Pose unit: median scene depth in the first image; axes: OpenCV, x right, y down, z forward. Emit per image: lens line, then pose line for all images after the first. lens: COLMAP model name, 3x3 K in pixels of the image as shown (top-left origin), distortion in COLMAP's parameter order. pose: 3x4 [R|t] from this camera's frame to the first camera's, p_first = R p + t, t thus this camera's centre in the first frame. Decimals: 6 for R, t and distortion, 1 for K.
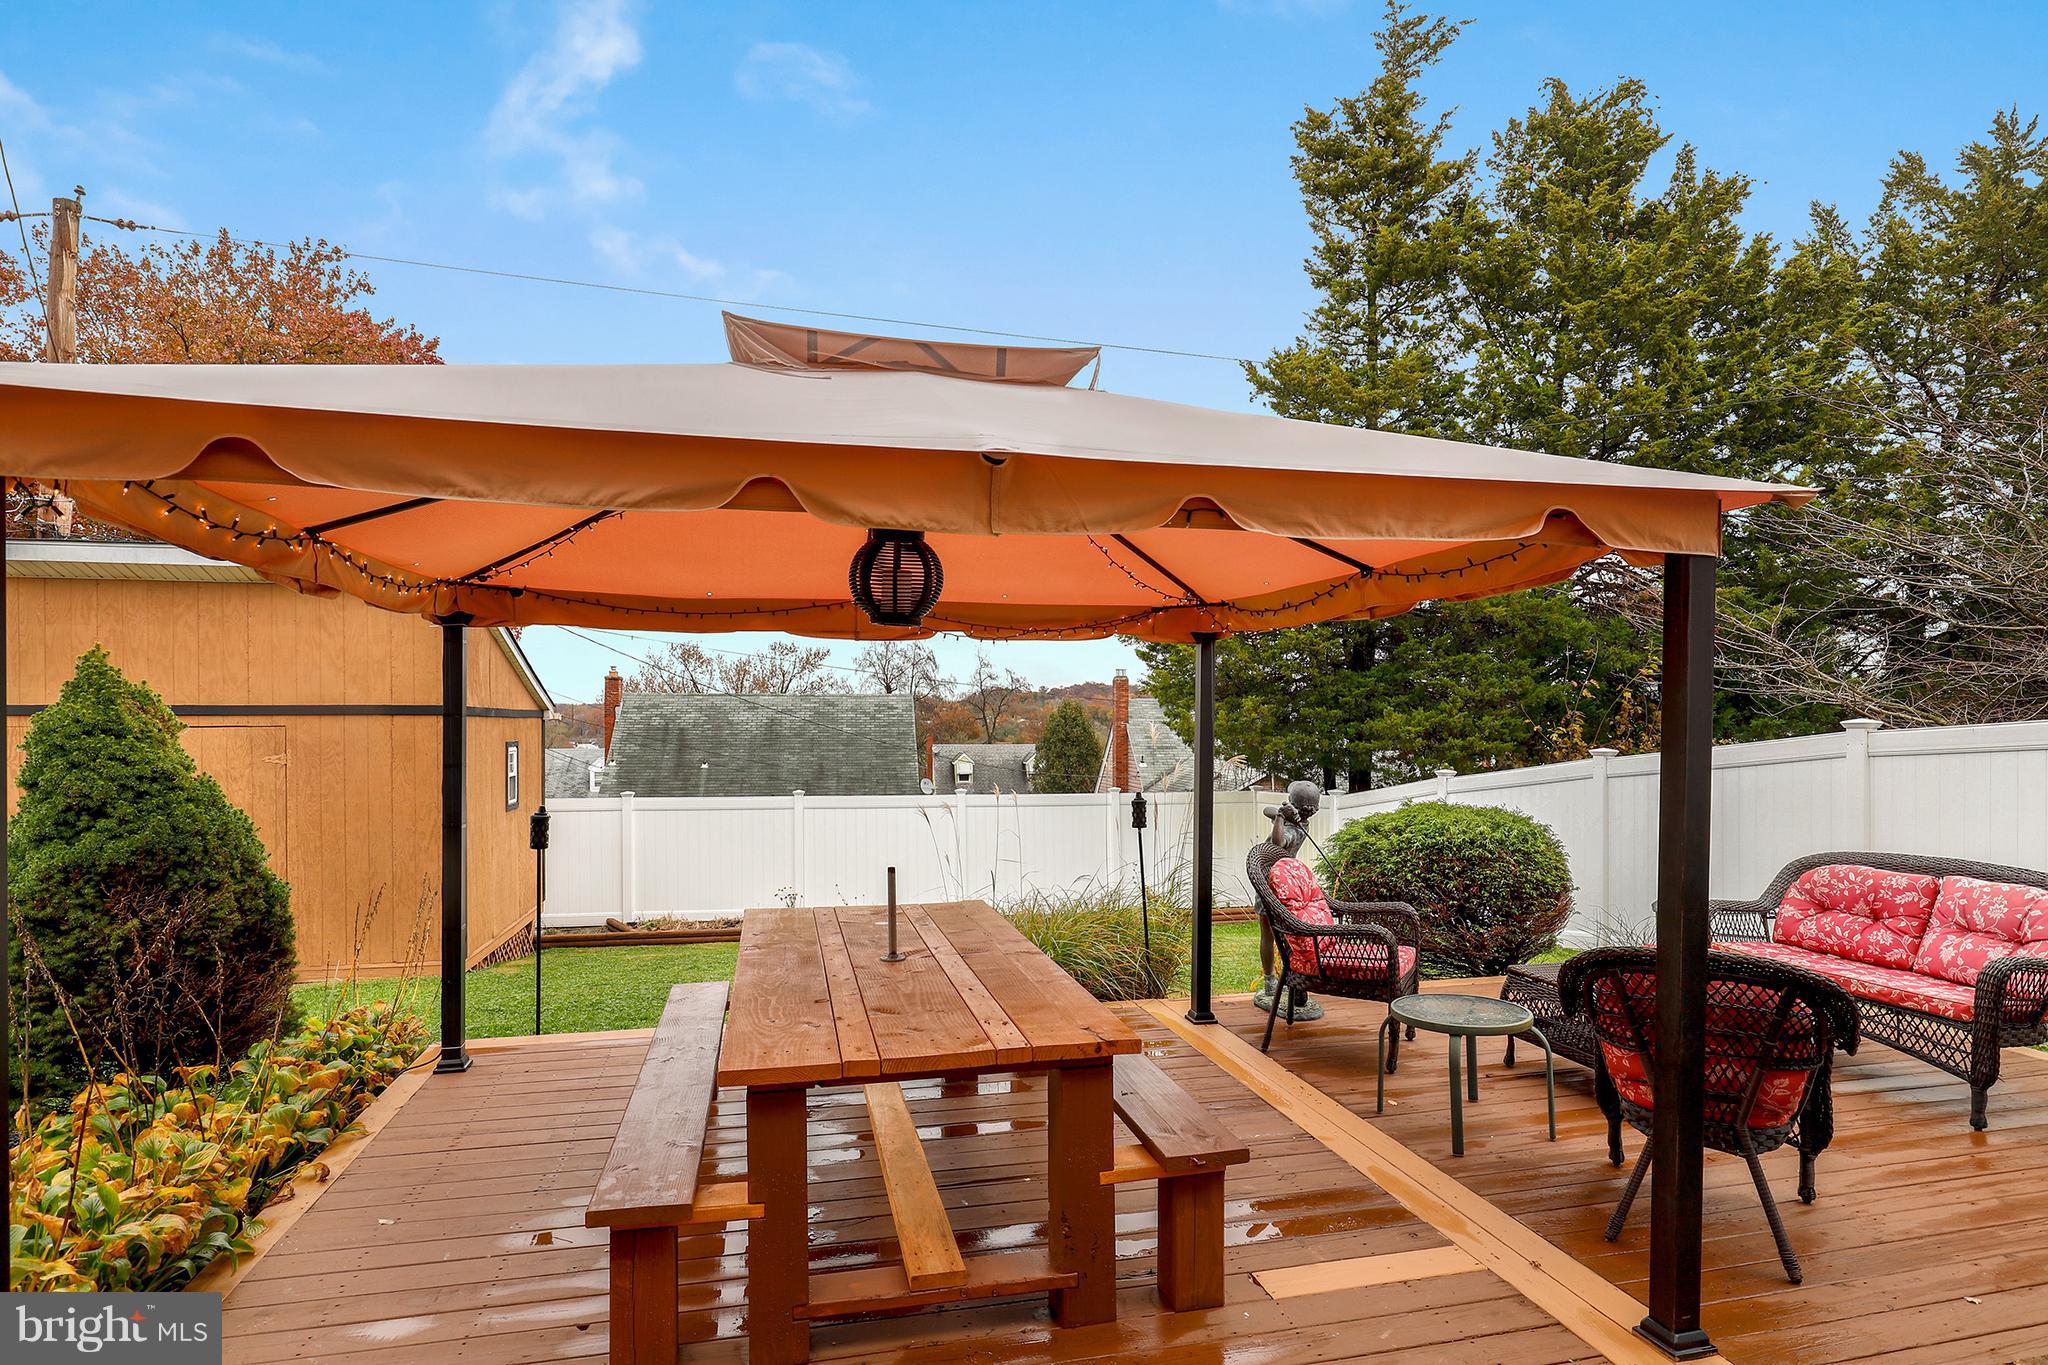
lens RADIAL K [[1069.6, 0, 1031.2], [0, 1069.6, 730.1], [0, 0, 1]] dist [0.000218, -0.000723]
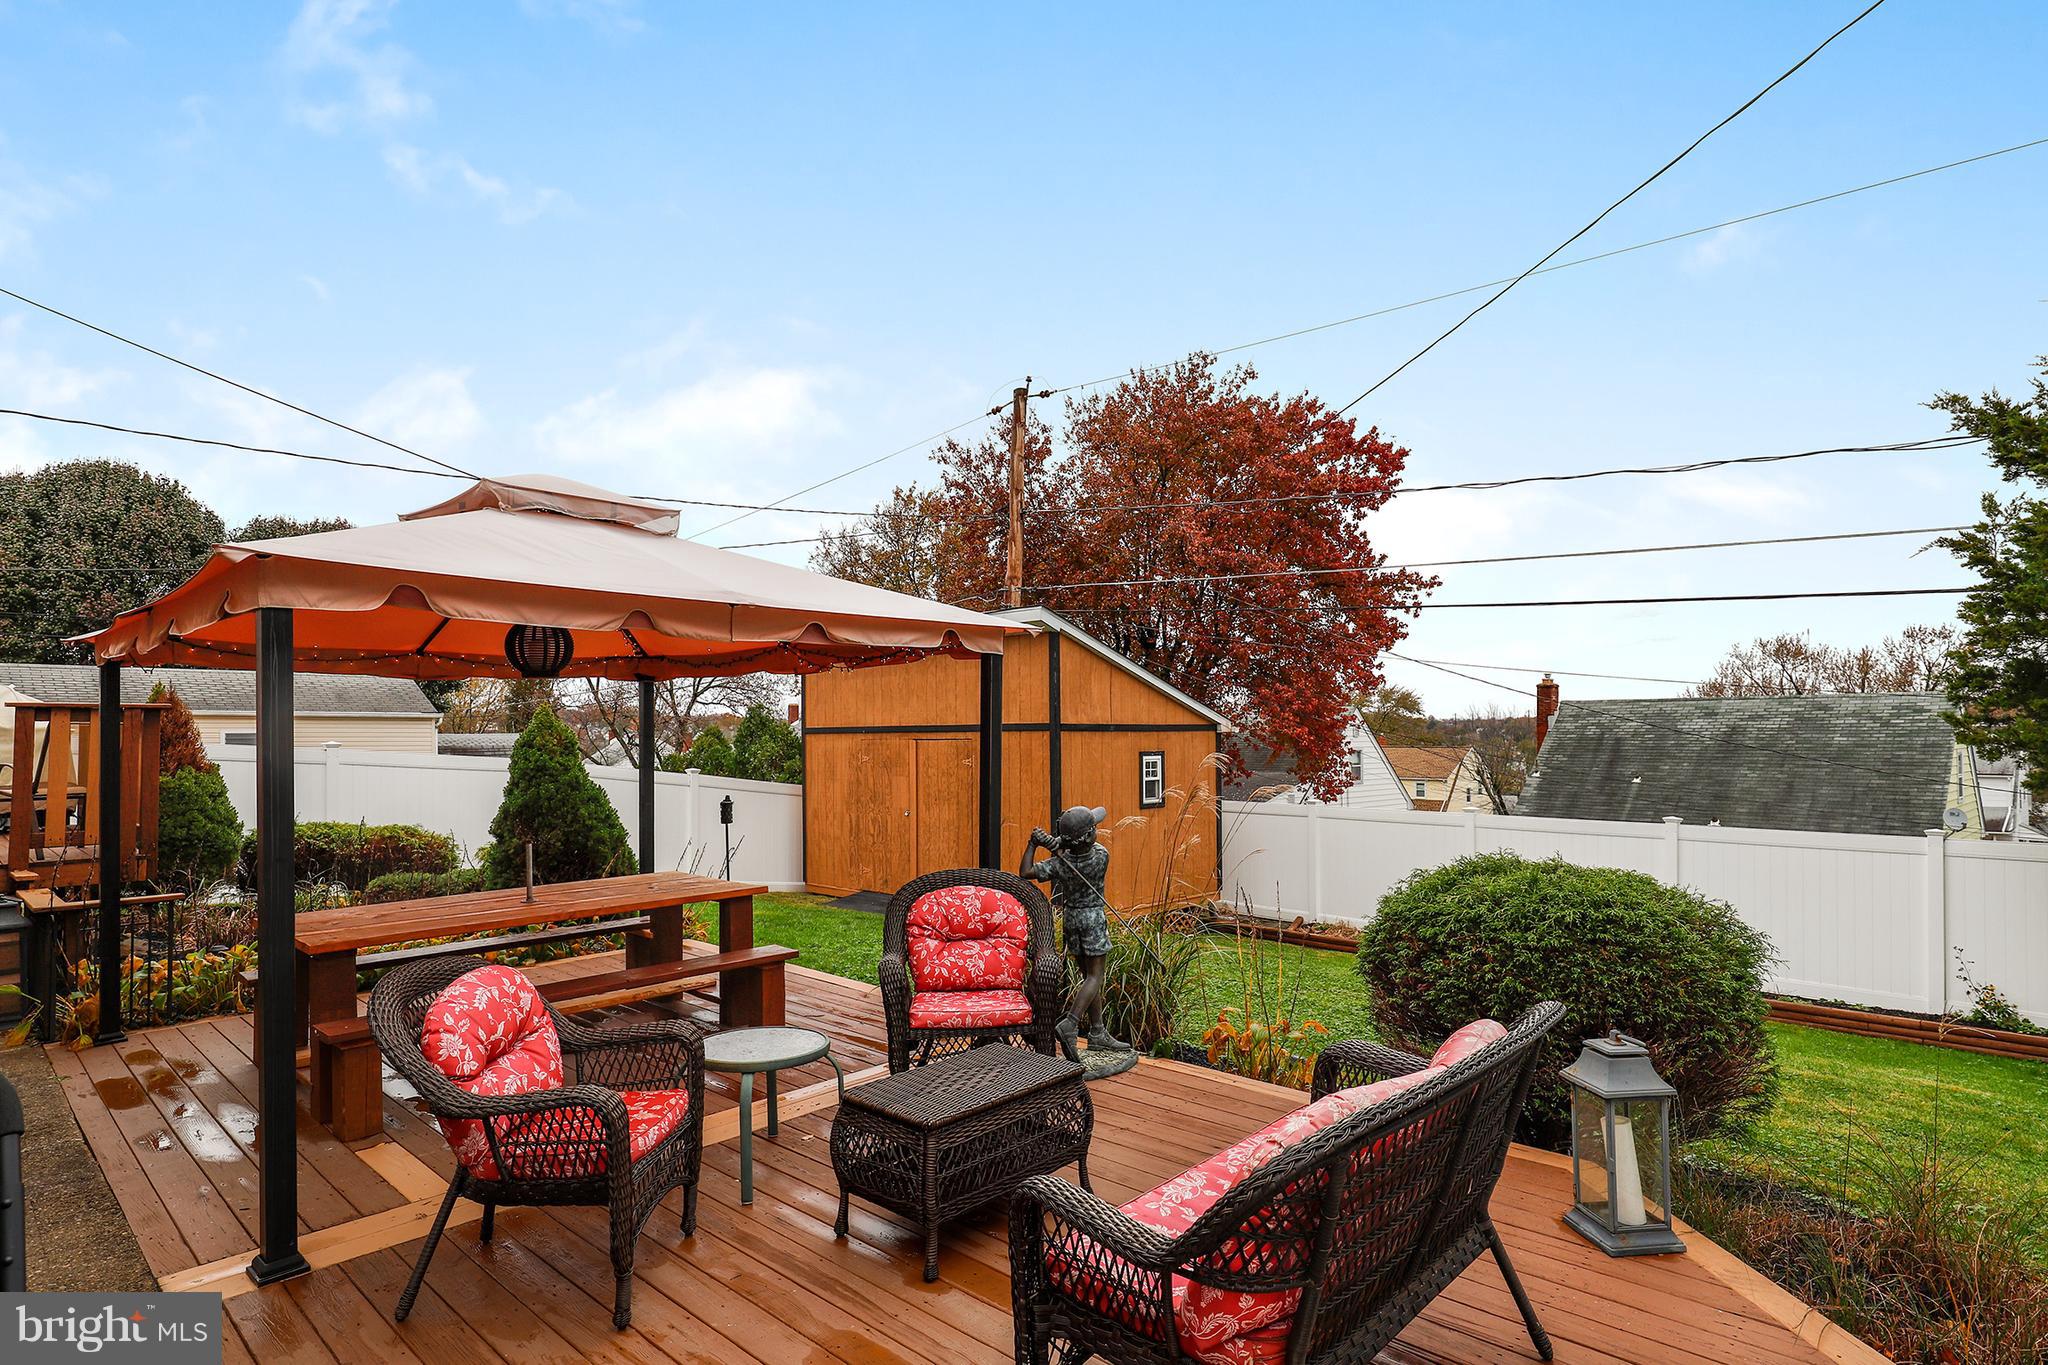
lens RADIAL K [[1069.6, 0, 1031.2], [0, 1069.6, 730.1], [0, 0, 1]] dist [0.000218, -0.000723]
pose [[0.552502, -0.005948, -0.833491, 0.162492], [-0.000441, 0.999972, -0.007428, -0.001633], [0.833512, 0.004471, 0.552484, 0.081528]]
